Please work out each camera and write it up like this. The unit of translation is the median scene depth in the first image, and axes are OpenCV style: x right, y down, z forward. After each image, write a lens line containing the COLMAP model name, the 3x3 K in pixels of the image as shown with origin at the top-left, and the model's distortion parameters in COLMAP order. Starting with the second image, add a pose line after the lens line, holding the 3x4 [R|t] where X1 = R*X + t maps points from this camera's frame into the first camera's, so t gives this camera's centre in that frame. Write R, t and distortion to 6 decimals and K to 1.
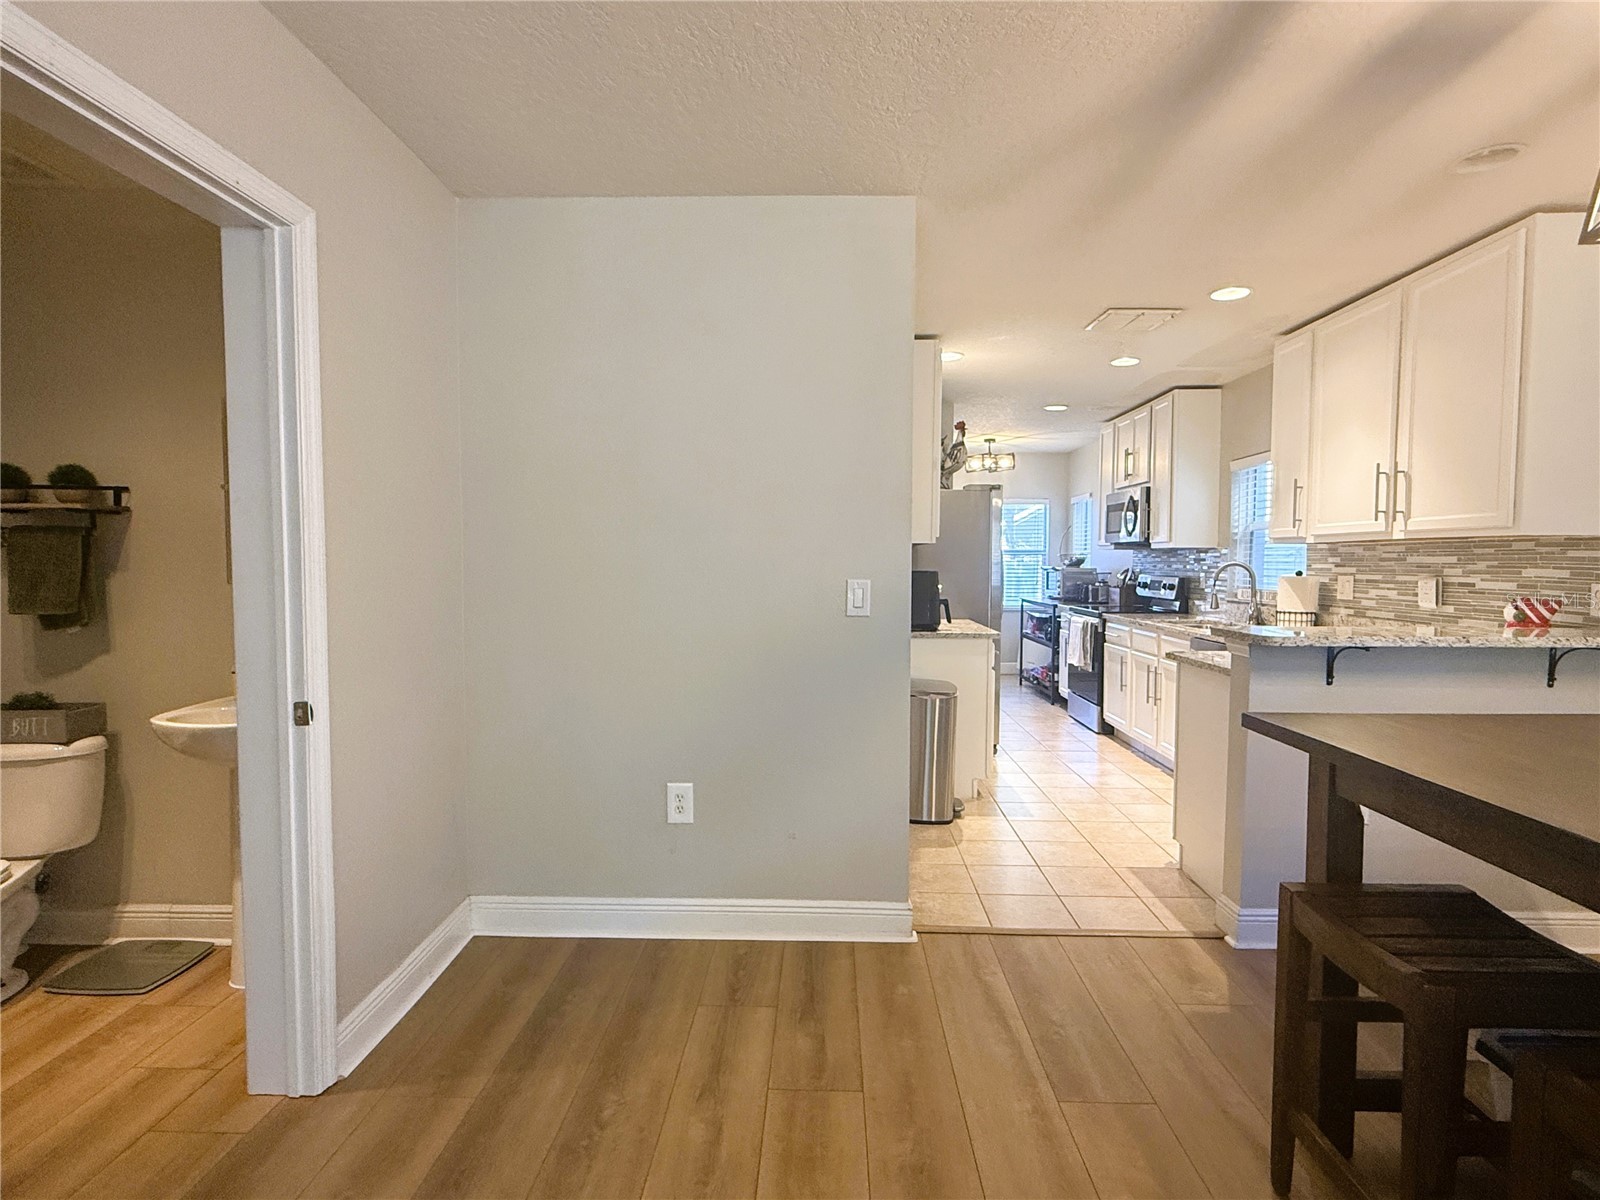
lens RADIAL K [[979.7, 0, 800.0], [0, 979.7, 600.0], [0, 0, 1]] dist [0.001695, 0.001128]
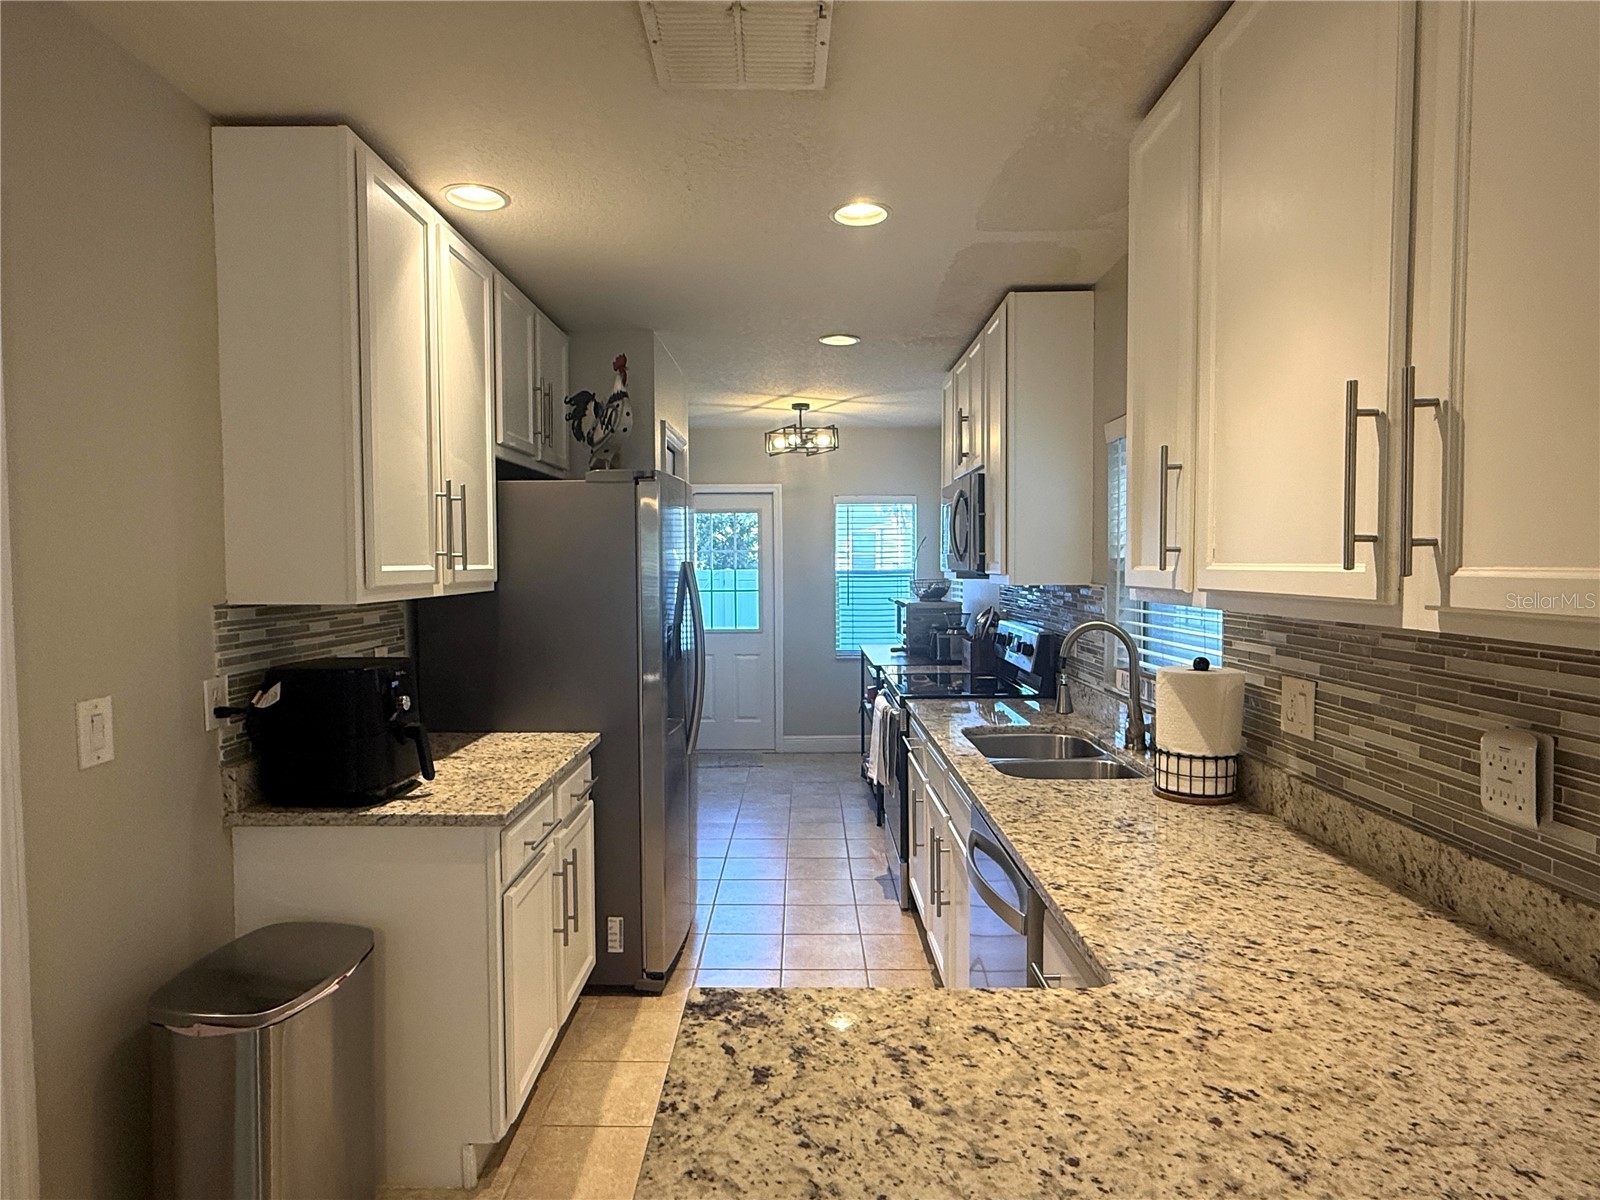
lens RADIAL K [[1072.1, 0, 800.0], [0, 1072.1, 600.0], [0, 0, 1]] dist [0.007088, 0.002131]
pose [[0.999746, -0.008370, 0.020944, 0.352977], [0.008490, 0.999948, -0.005640, -0.060764], [-0.020896, 0.005816, 0.999765, 0.575885]]
